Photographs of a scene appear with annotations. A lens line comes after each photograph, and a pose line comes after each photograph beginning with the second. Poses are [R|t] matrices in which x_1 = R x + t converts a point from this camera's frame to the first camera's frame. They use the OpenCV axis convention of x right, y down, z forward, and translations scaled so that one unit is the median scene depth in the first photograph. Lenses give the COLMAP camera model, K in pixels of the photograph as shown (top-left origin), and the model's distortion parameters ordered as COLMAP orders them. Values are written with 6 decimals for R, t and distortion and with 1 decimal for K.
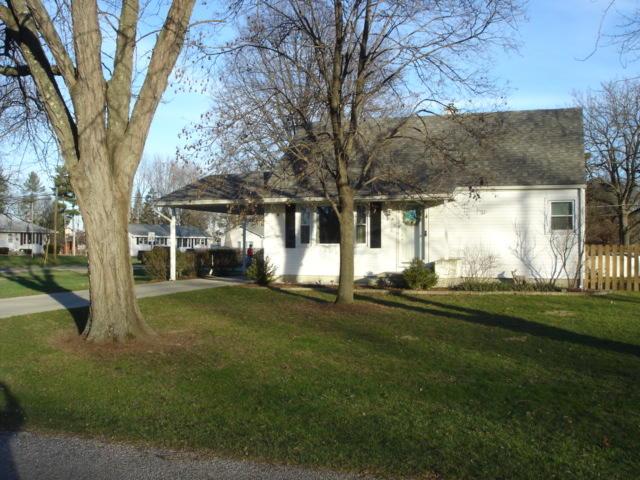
lens RADIAL K [[710.9, 0, 320.6], [0, 710.9, 235.0], [0, 0, 1]] dist [-0.112315, 0.000000]
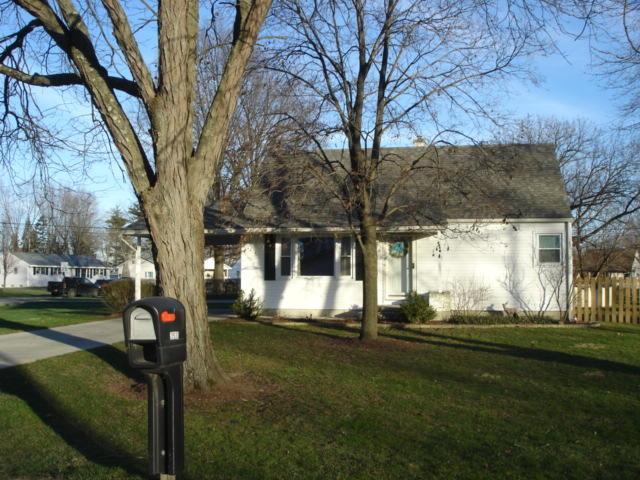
lens RADIAL K [[710.9, 0, 319.6], [0, 710.9, 245.1], [0, 0, 1]] dist [-0.112315, 0.000000]
pose [[0.987652, 0.008259, 0.156448, -0.141956], [-0.003781, 0.999575, -0.028898, -0.001950], [-0.156621, 0.027950, 0.987263, 0.048700]]
